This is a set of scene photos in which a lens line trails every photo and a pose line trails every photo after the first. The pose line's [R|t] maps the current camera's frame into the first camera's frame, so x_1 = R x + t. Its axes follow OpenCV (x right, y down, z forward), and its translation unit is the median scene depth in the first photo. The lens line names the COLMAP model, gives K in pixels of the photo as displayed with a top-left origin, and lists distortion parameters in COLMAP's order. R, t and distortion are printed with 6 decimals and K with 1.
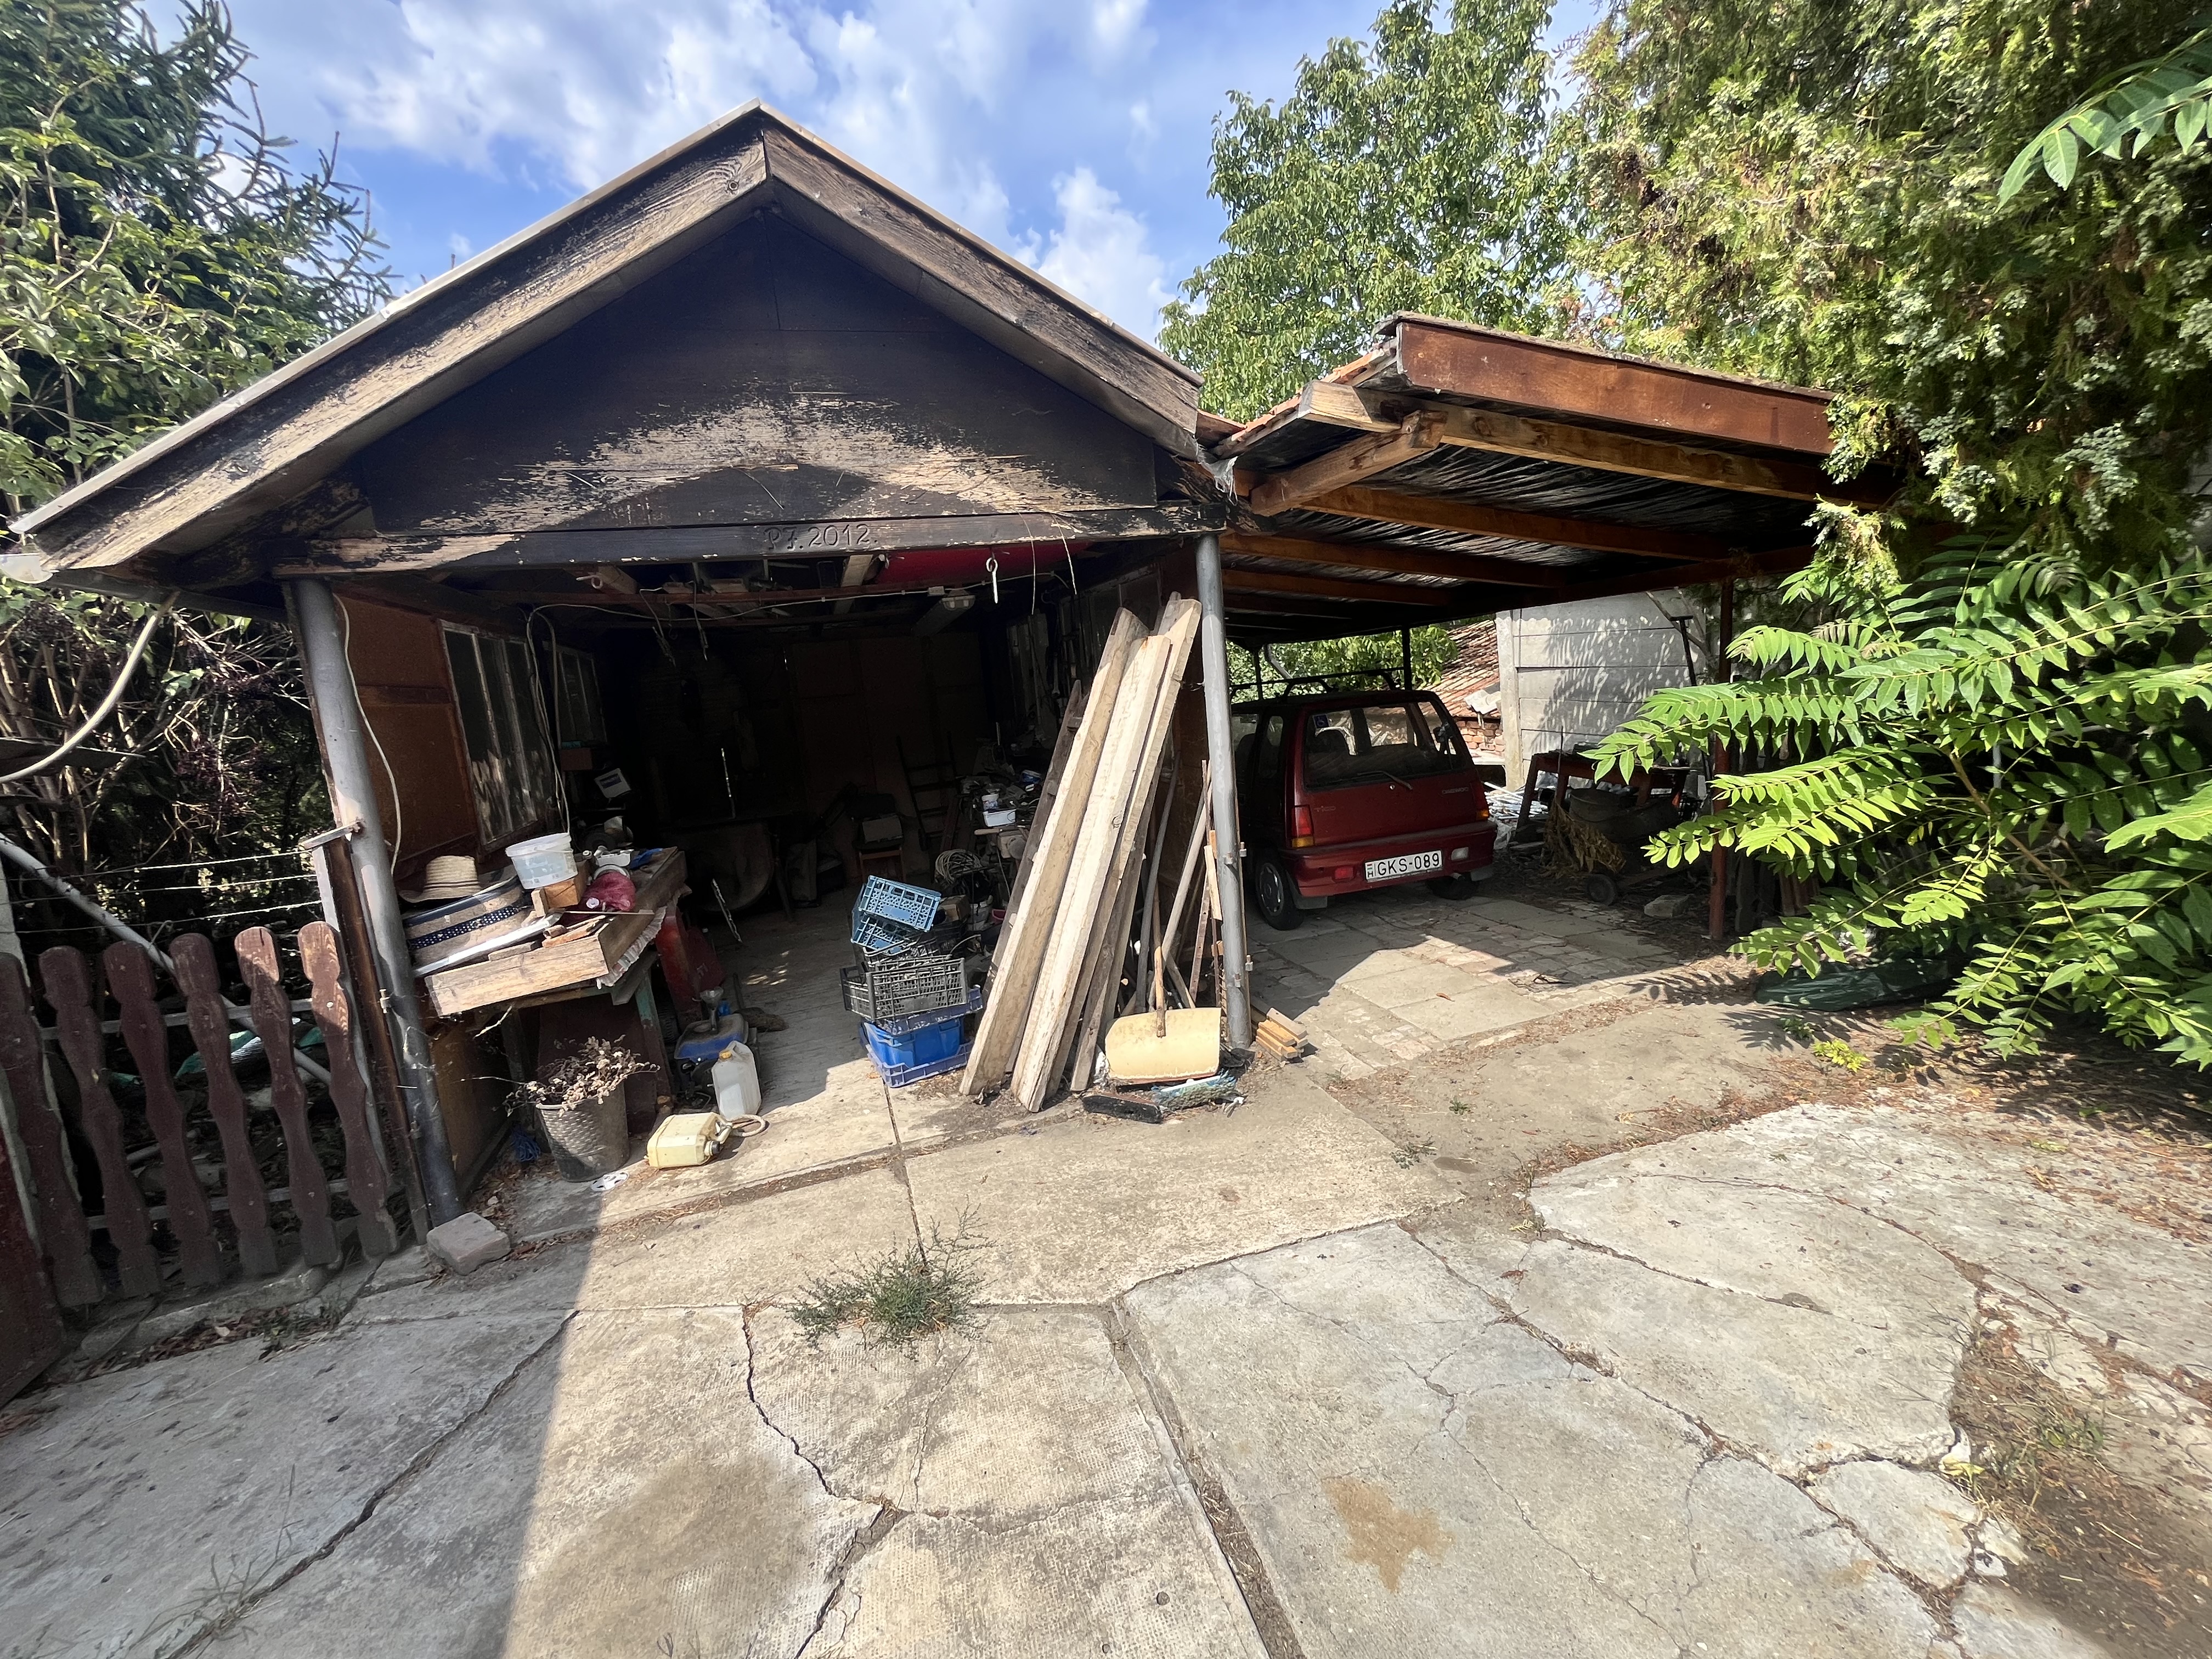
lens RADIAL K [[893.3, 0, 1102.3], [0, 893.3, 828.0], [0, 0, 1]] dist [-0.001828, 0.000012]
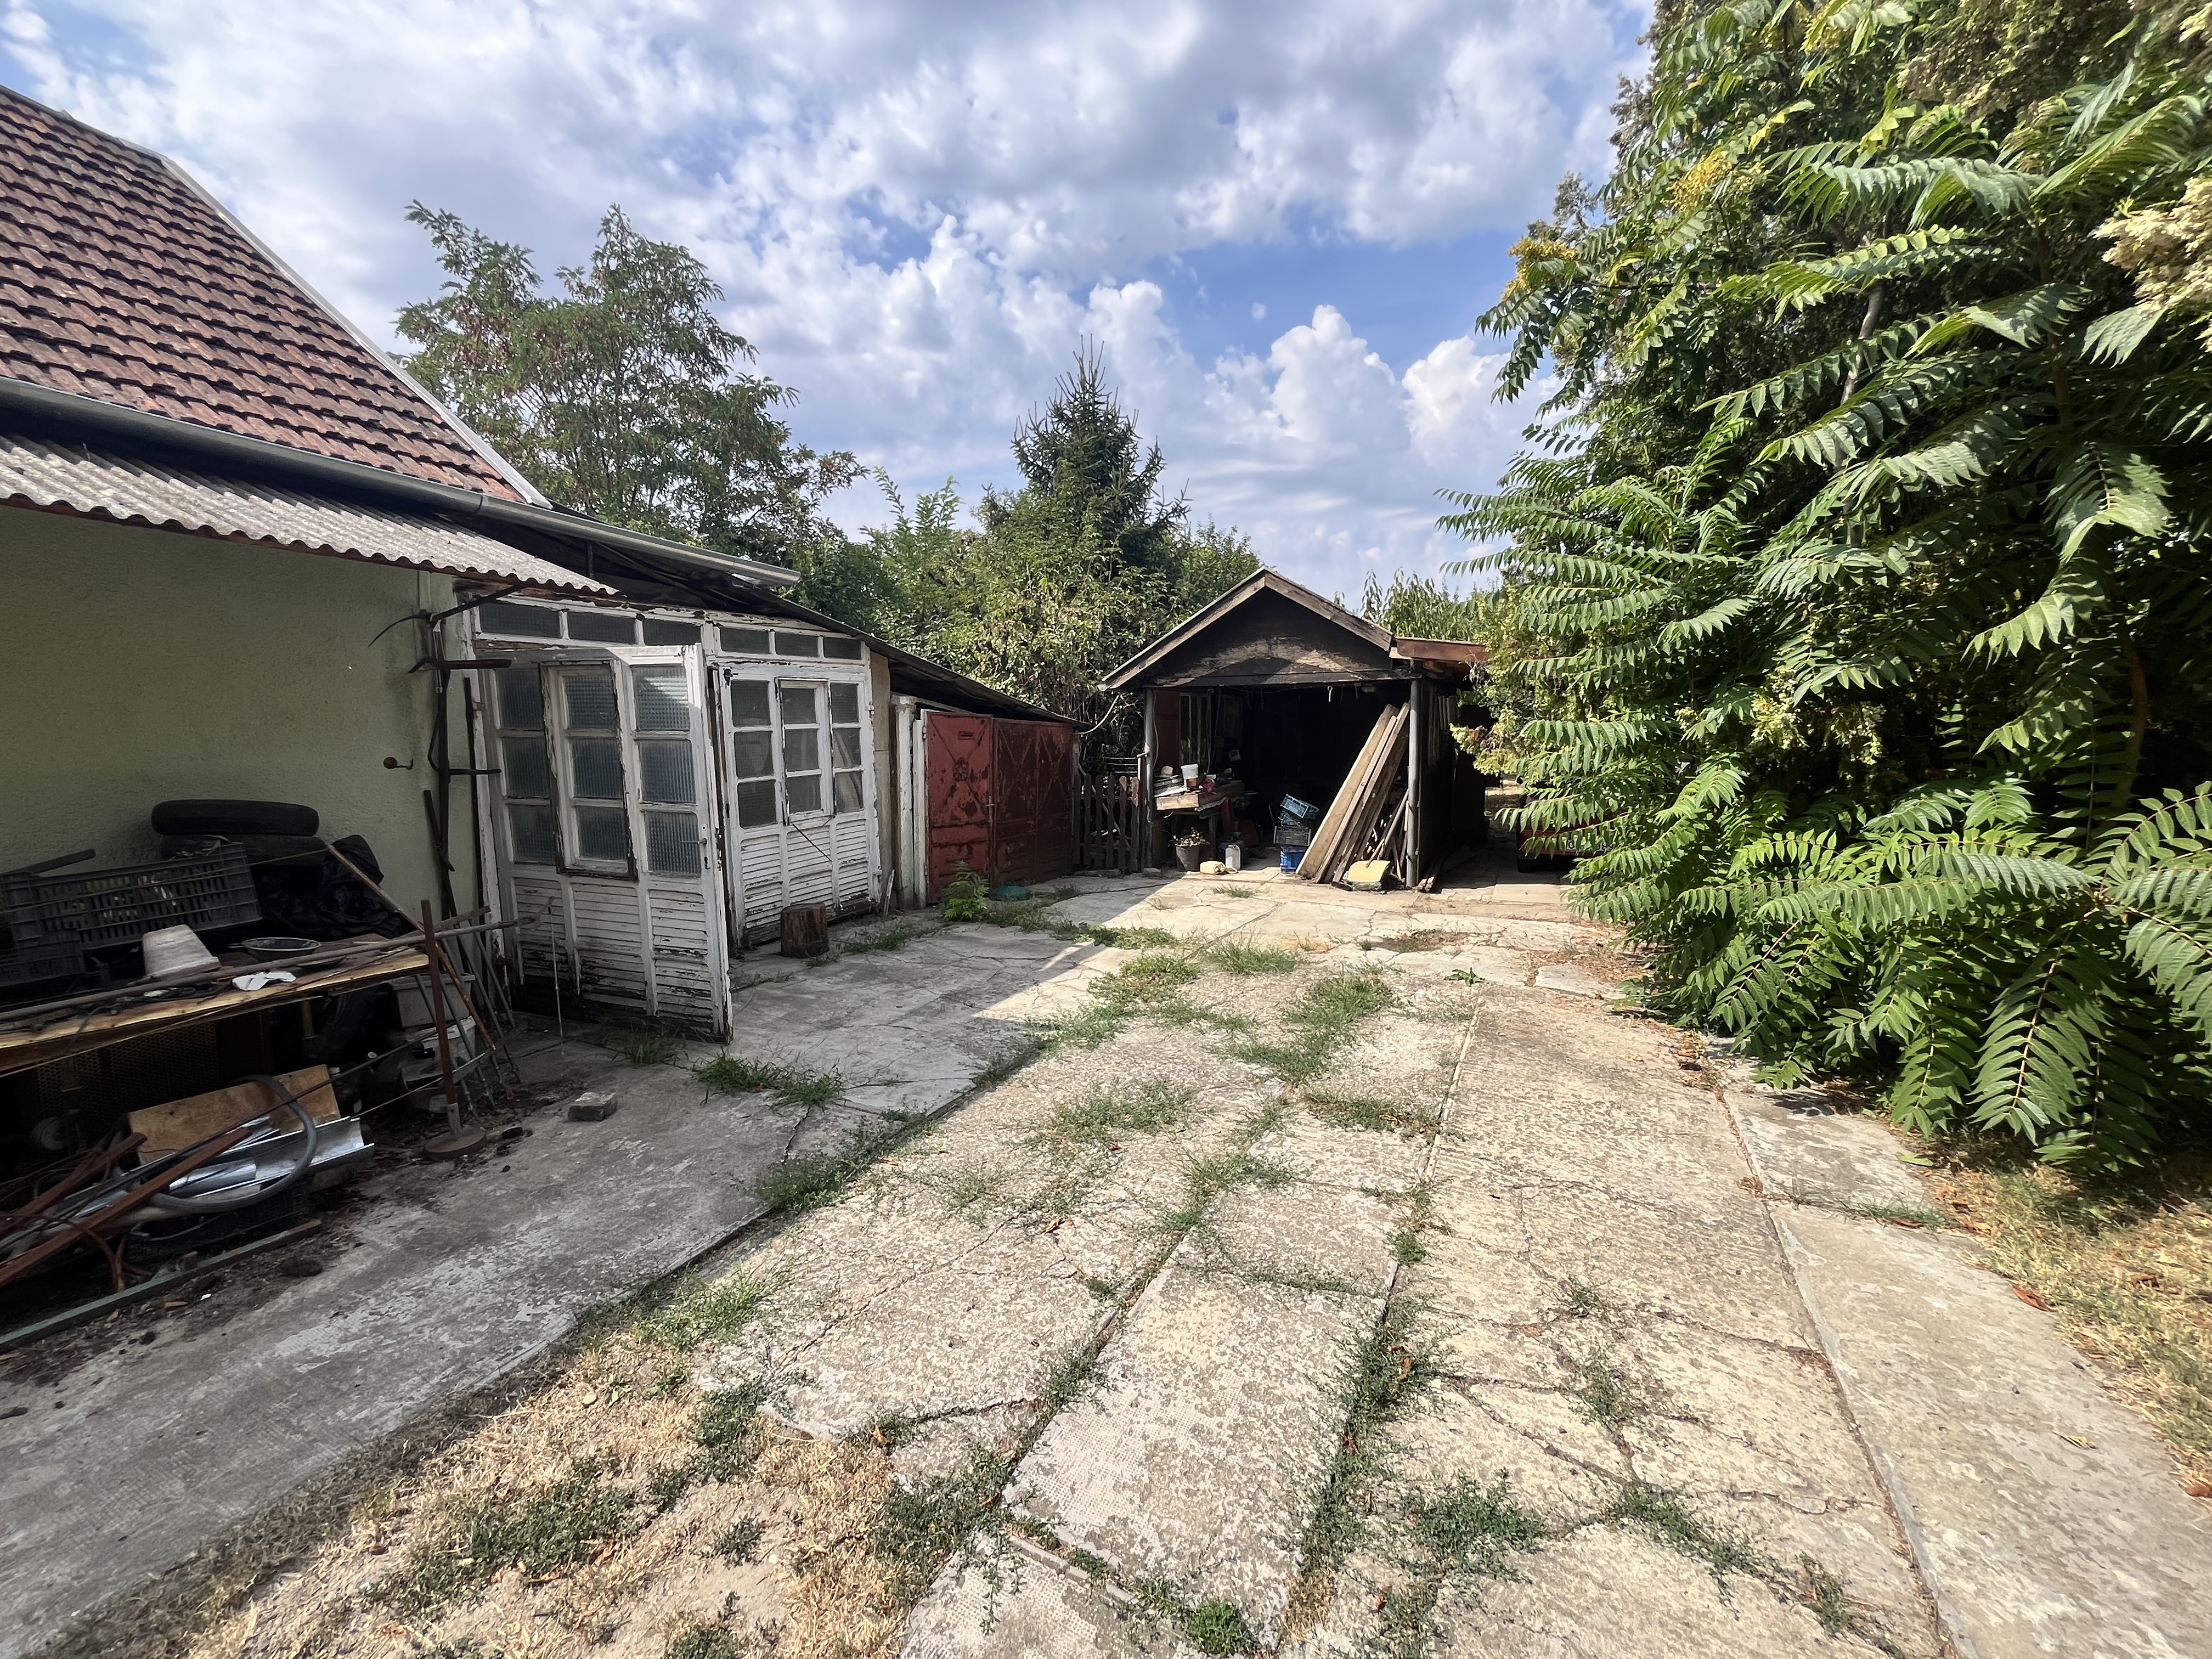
lens RADIAL K [[893.3, 0, 1107.7], [0, 893.3, 837.4], [0, 0, 1]] dist [-0.001828, 0.000012]
pose [[0.726806, 0.169668, -0.665556, 1.419224], [-0.163713, 0.983874, 0.072038, 0.091444], [0.667046, 0.056603, 0.742863, -1.670053]]
